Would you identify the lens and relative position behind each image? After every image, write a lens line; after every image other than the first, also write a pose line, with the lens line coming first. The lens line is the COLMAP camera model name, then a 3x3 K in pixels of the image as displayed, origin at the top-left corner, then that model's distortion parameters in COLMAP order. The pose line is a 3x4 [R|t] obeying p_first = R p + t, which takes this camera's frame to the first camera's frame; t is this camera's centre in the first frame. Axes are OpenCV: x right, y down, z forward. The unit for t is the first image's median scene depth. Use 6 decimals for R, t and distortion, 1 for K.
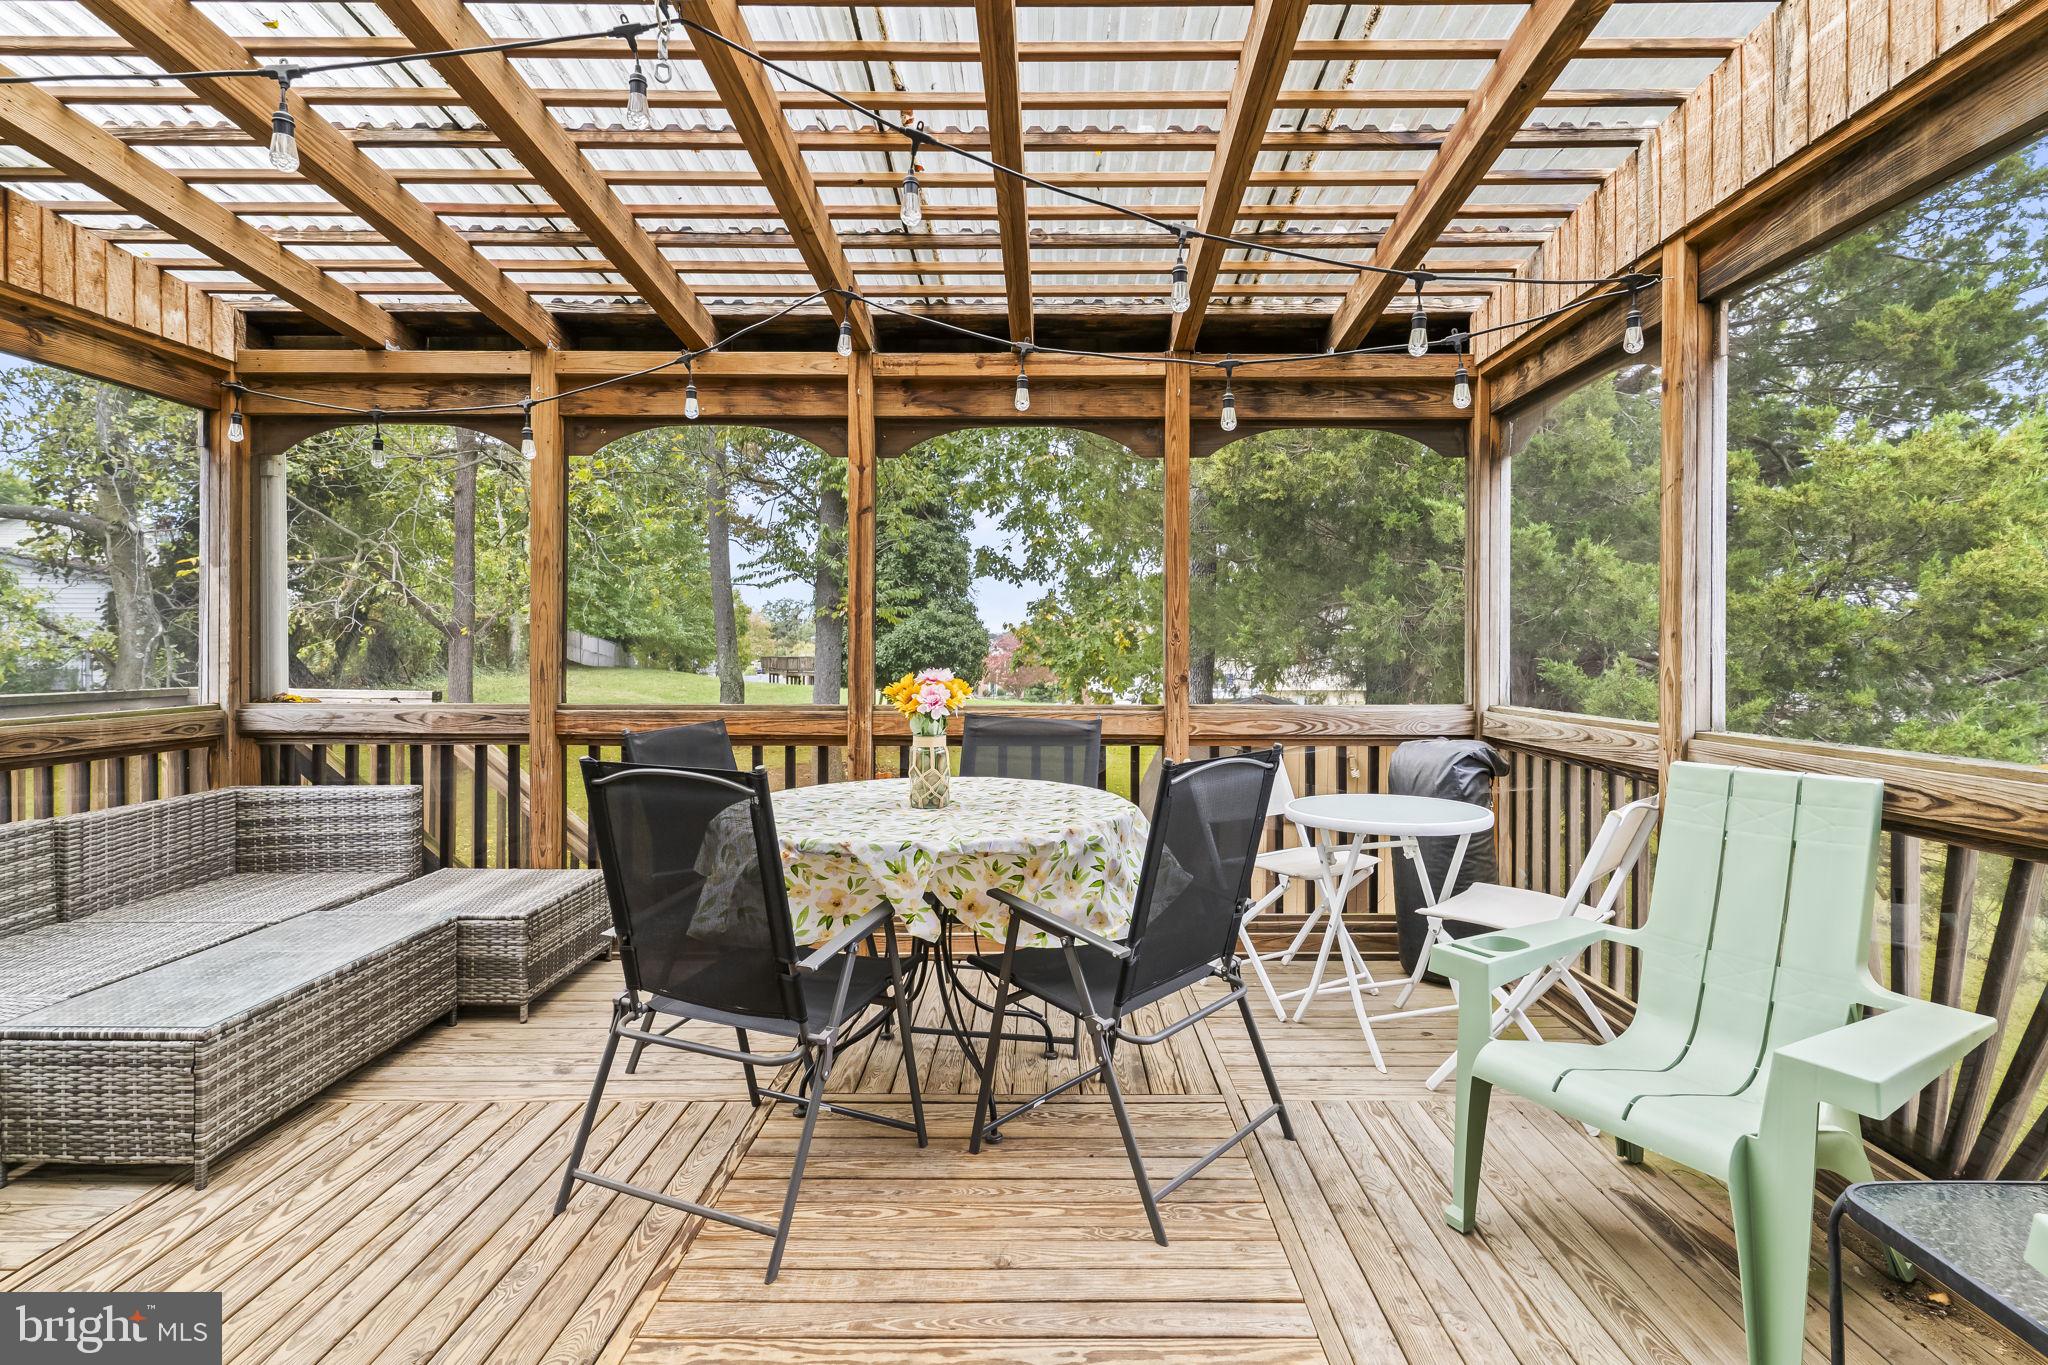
lens RADIAL K [[973.0, 0, 1026.0], [0, 973.0, 661.7], [0, 0, 1]] dist [-0.001203, 0.001279]
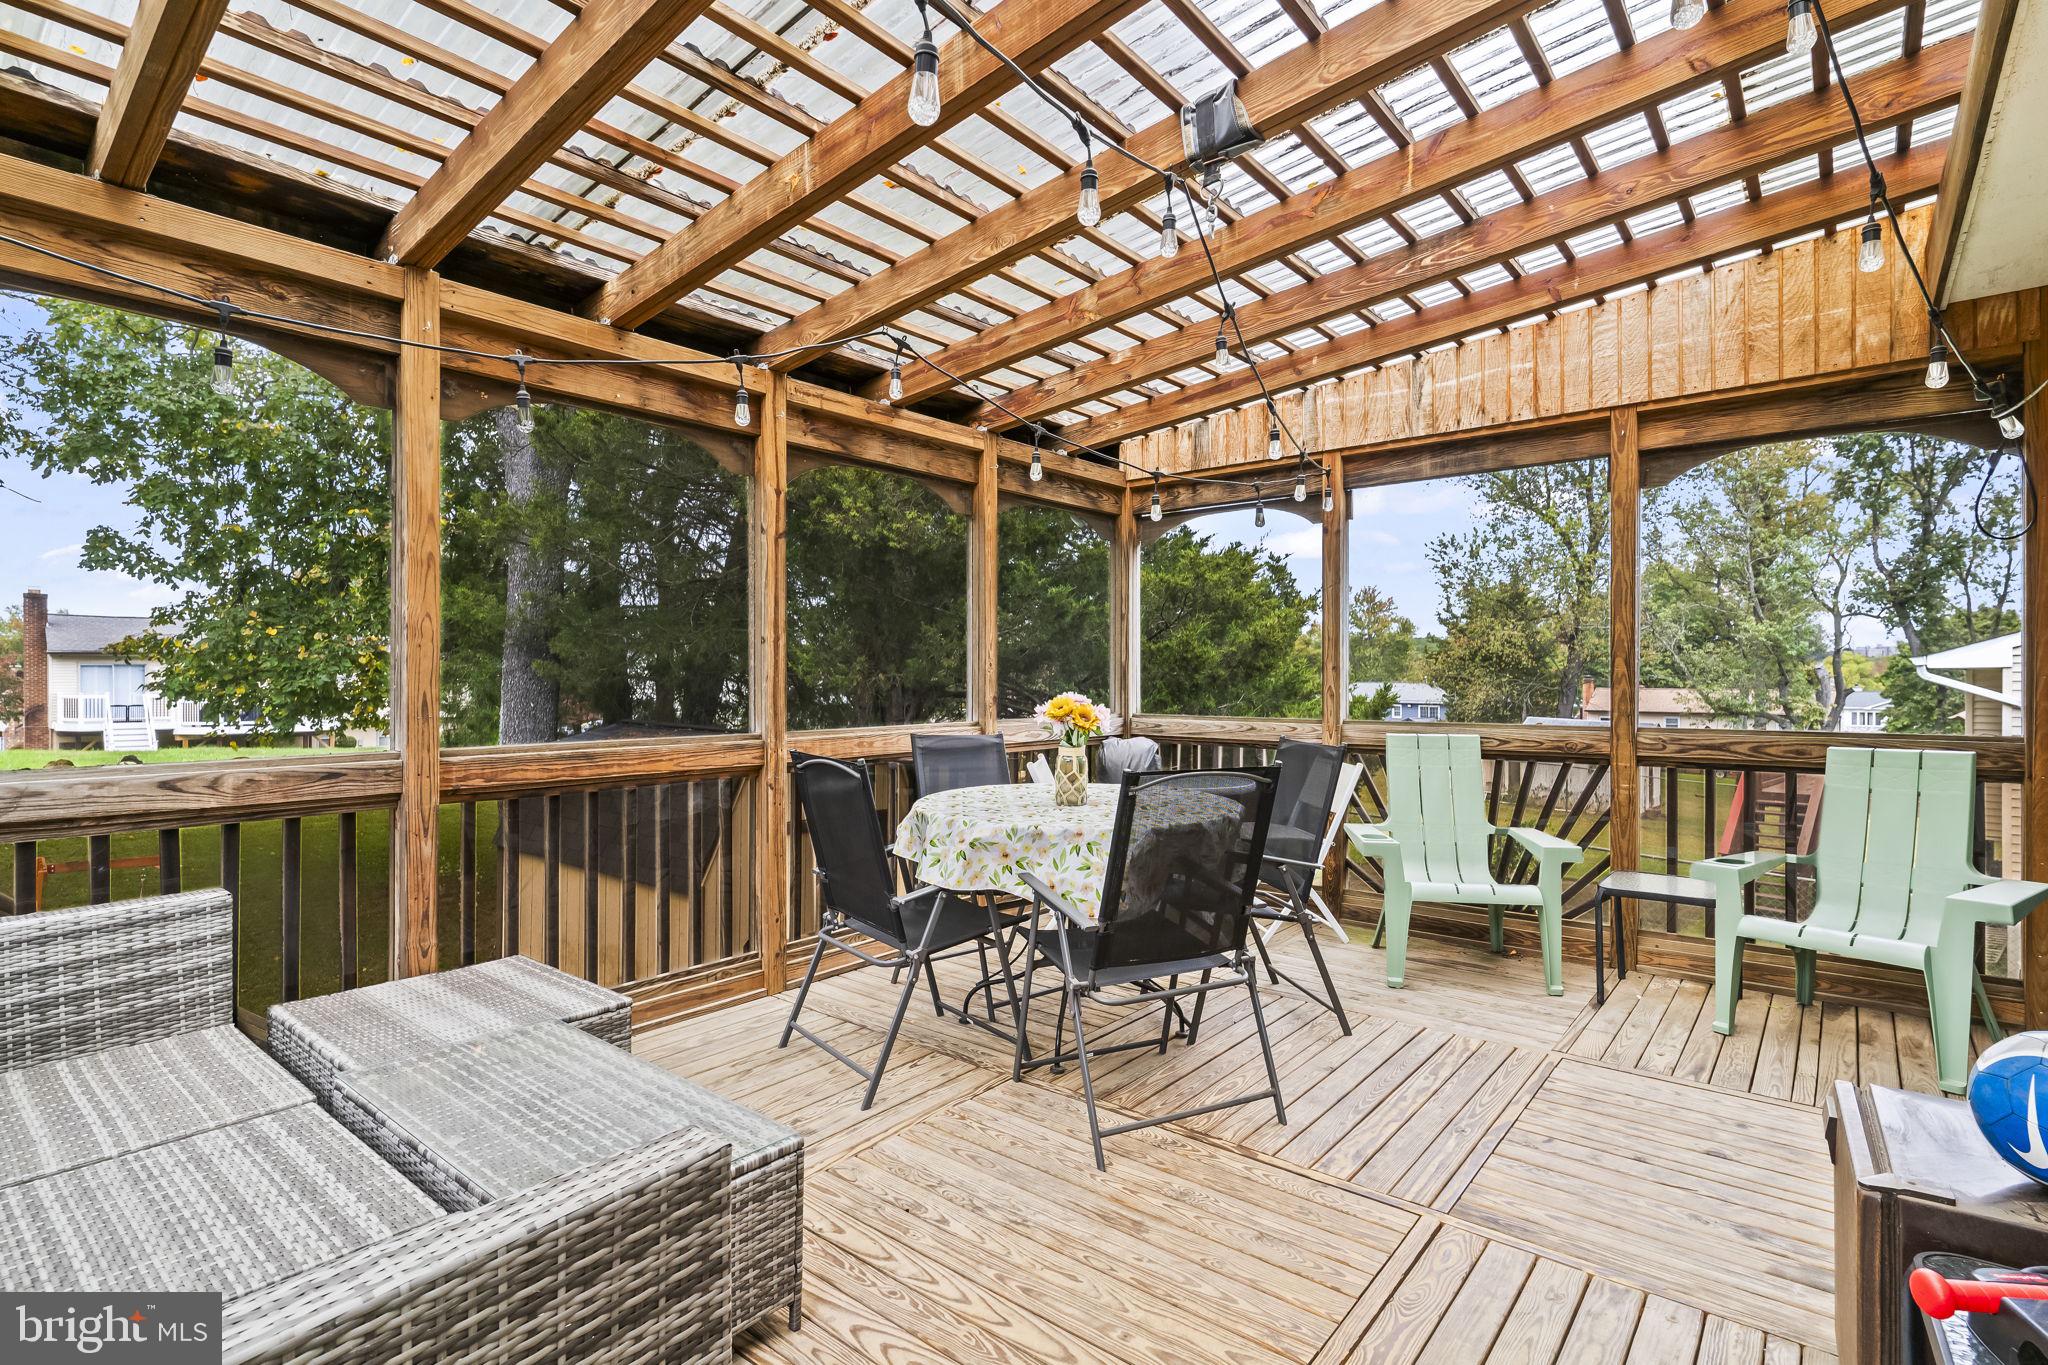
lens RADIAL K [[973.0, 0, 1024.4], [0, 973.0, 683.3], [0, 0, 1]] dist [-0.001203, 0.001279]
pose [[0.650546, -0.007419, 0.759431, -0.760345], [0.008735, 0.999959, 0.002287, -0.005488], [-0.759417, 0.005146, 0.650584, 0.173756]]
